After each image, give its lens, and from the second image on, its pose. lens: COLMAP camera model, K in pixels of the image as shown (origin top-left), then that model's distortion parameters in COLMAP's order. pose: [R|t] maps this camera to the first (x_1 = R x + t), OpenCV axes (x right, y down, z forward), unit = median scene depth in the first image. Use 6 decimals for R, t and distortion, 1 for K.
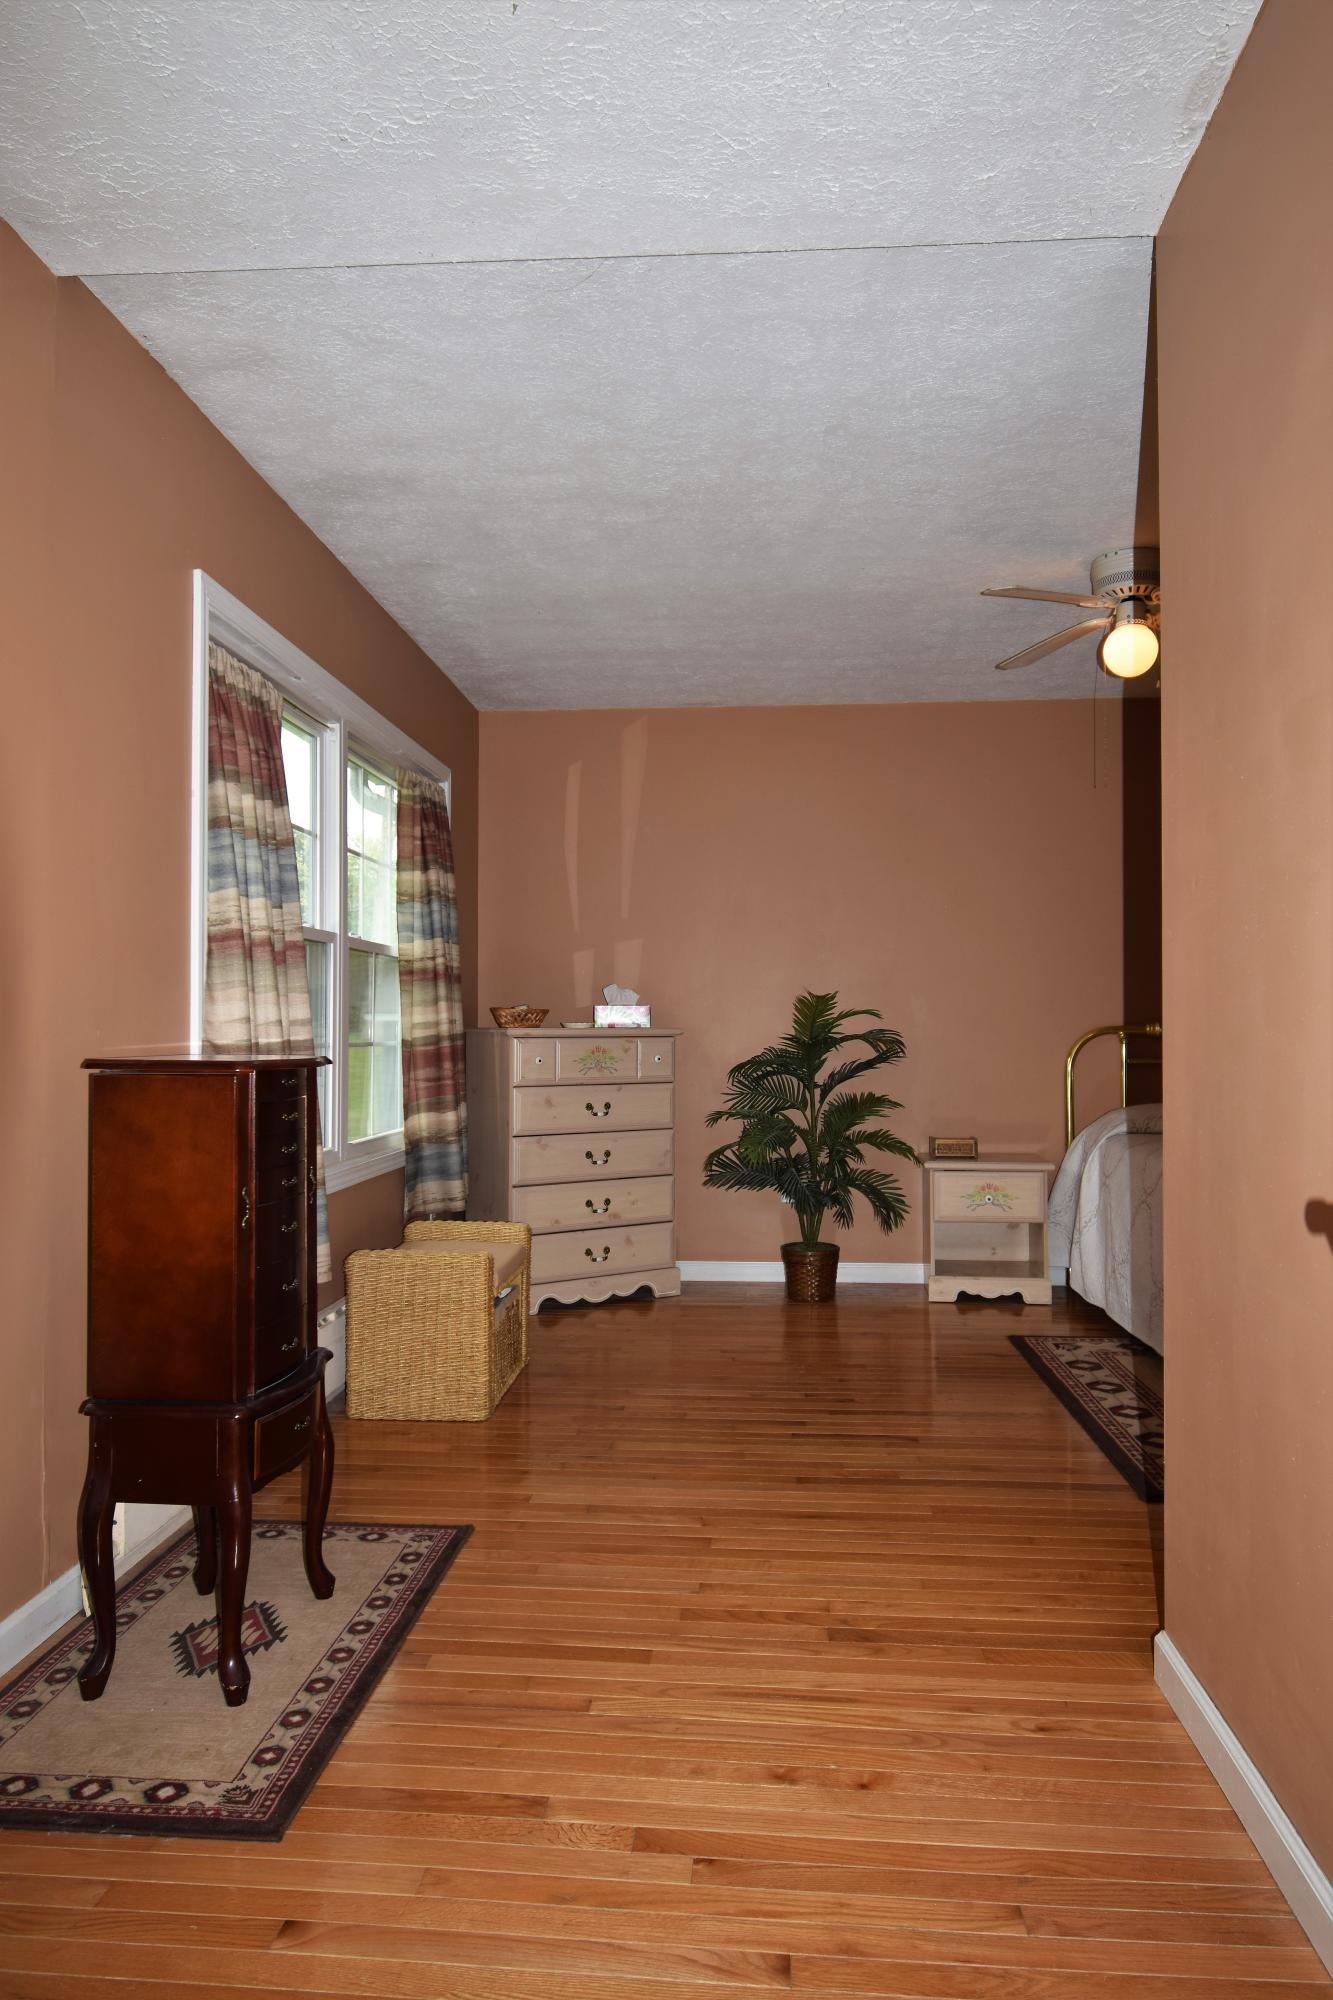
lens RADIAL K [[1338.5, 0, 663.8], [0, 1338.5, 1004.5], [0, 0, 1]] dist [0.007205, 0.003437]
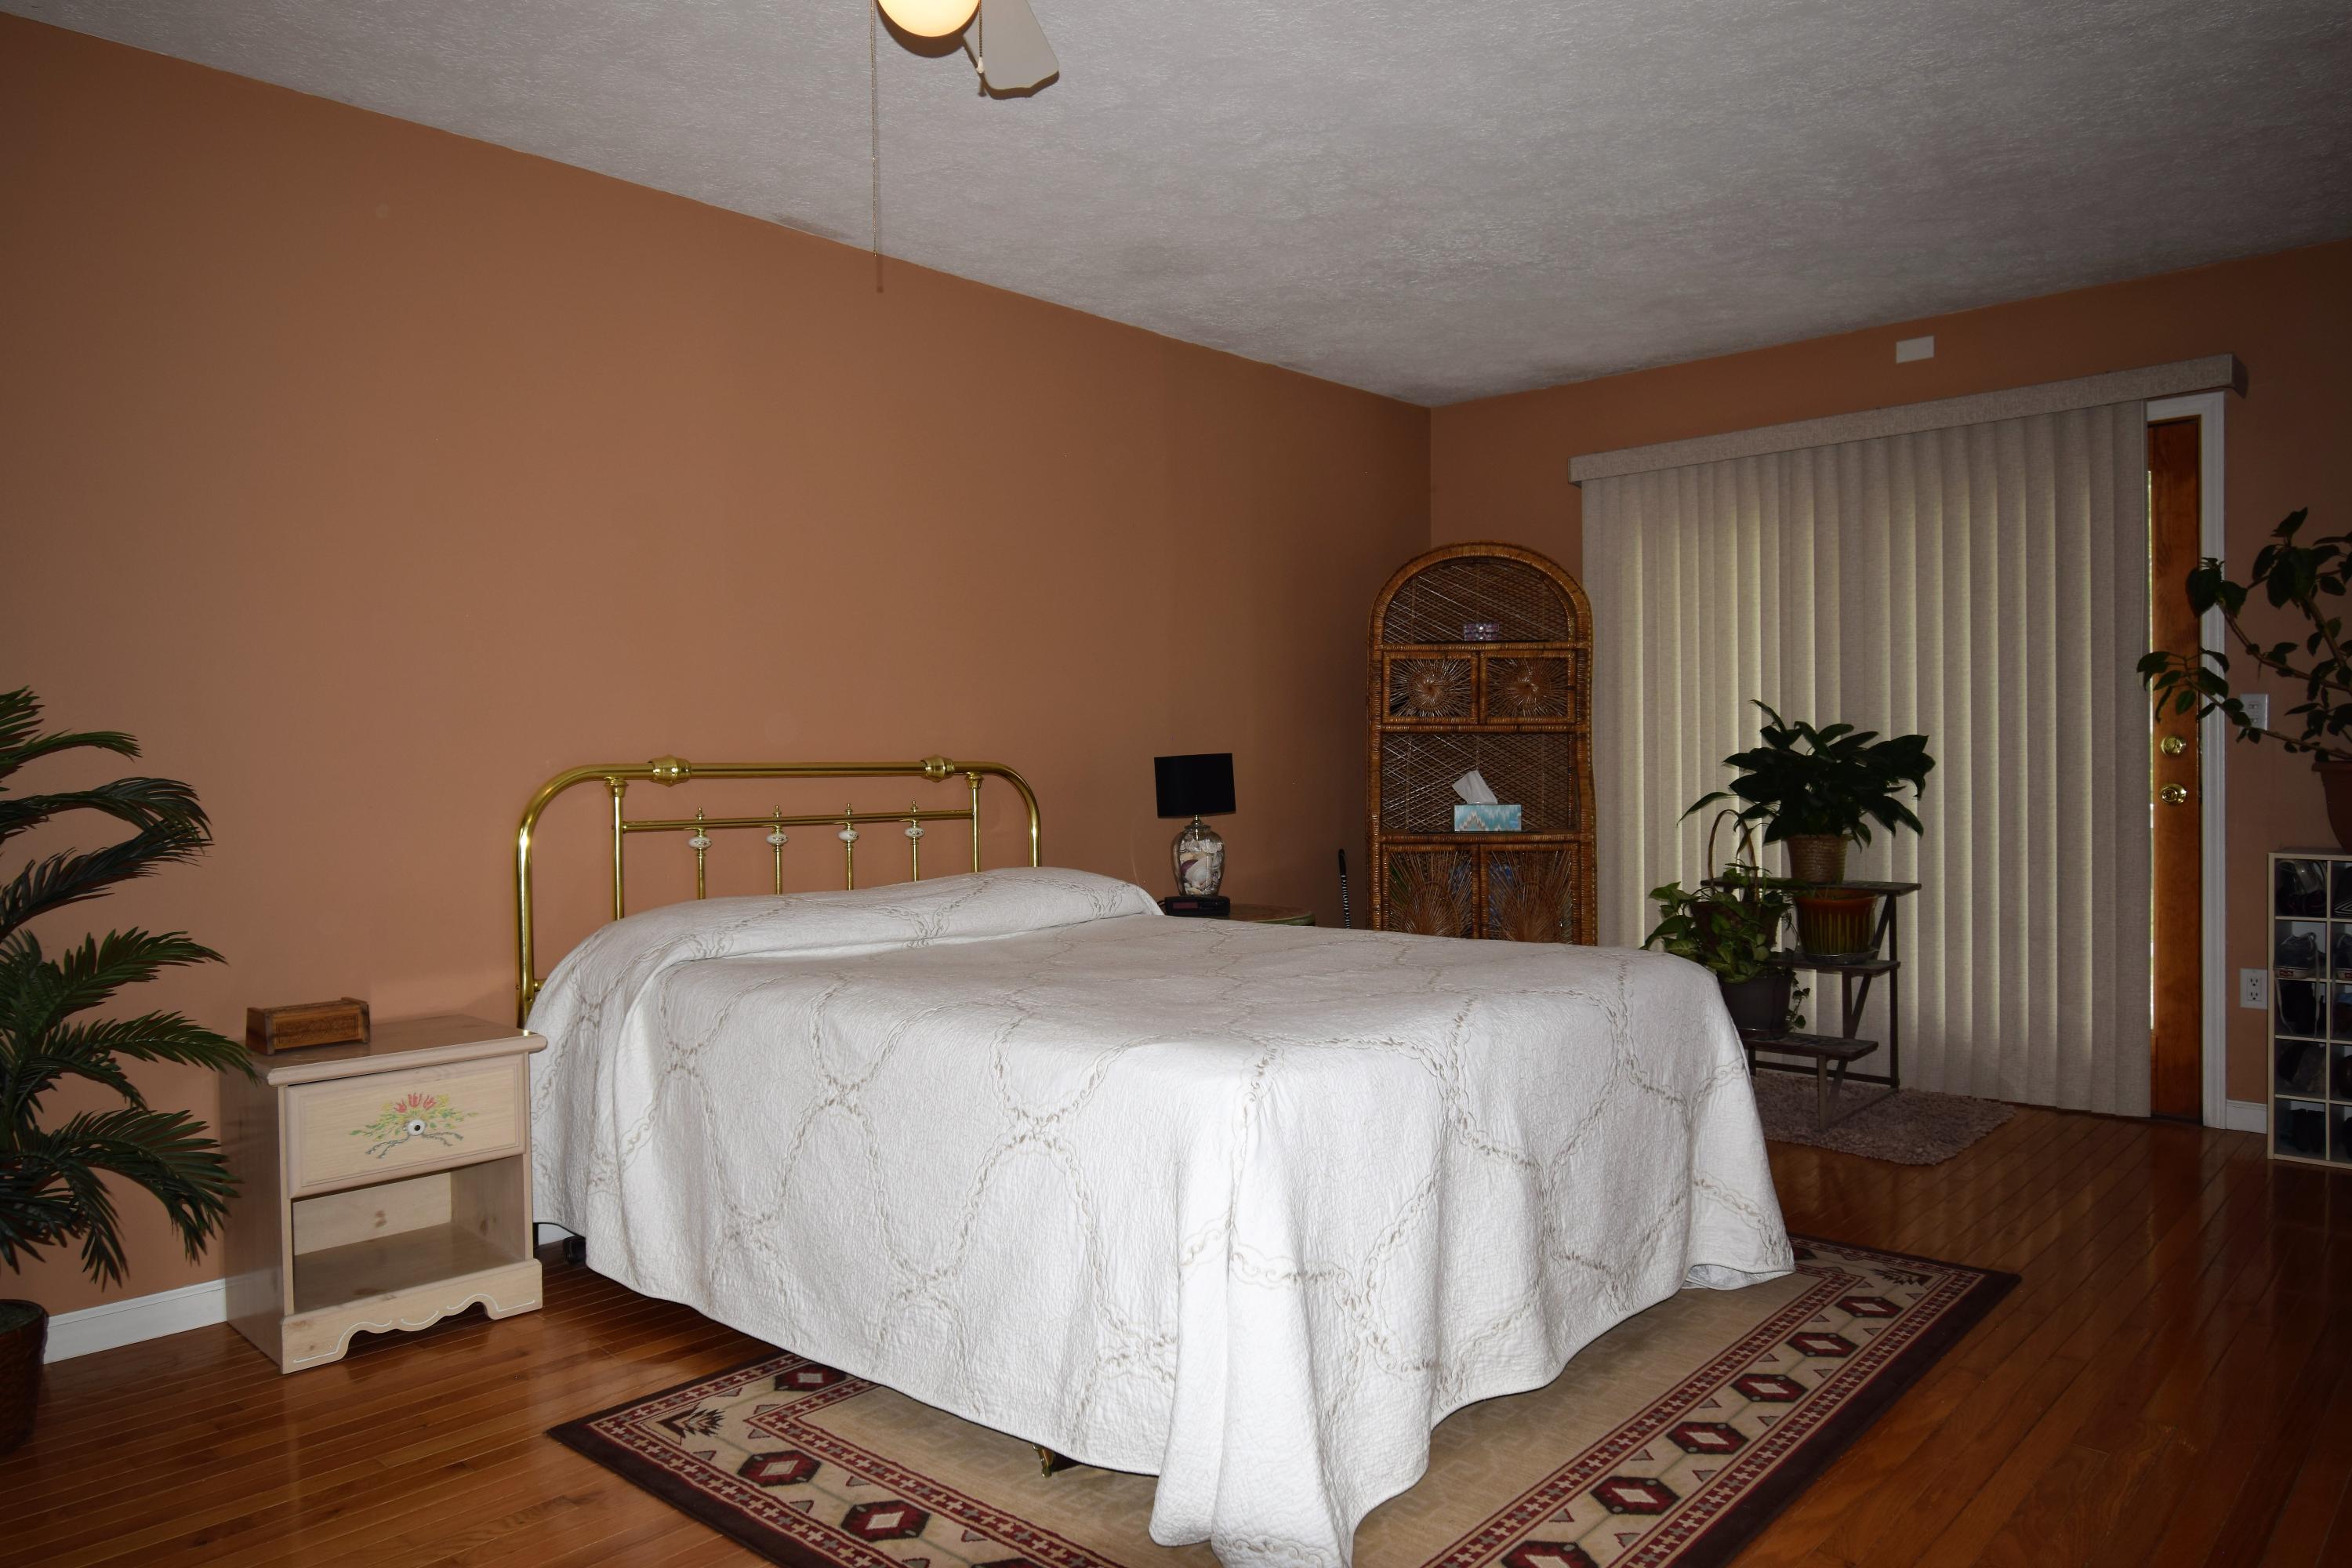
lens RADIAL K [[1574.1, 0, 1177.8], [0, 1574.1, 780.3], [0, 0, 1]] dist [0.007205, 0.003437]
pose [[0.598819, -0.017344, 0.800697, -0.046196], [-0.004869, 0.999668, 0.025296, 0.004446], [-0.800870, -0.019046, 0.598535, 0.439353]]
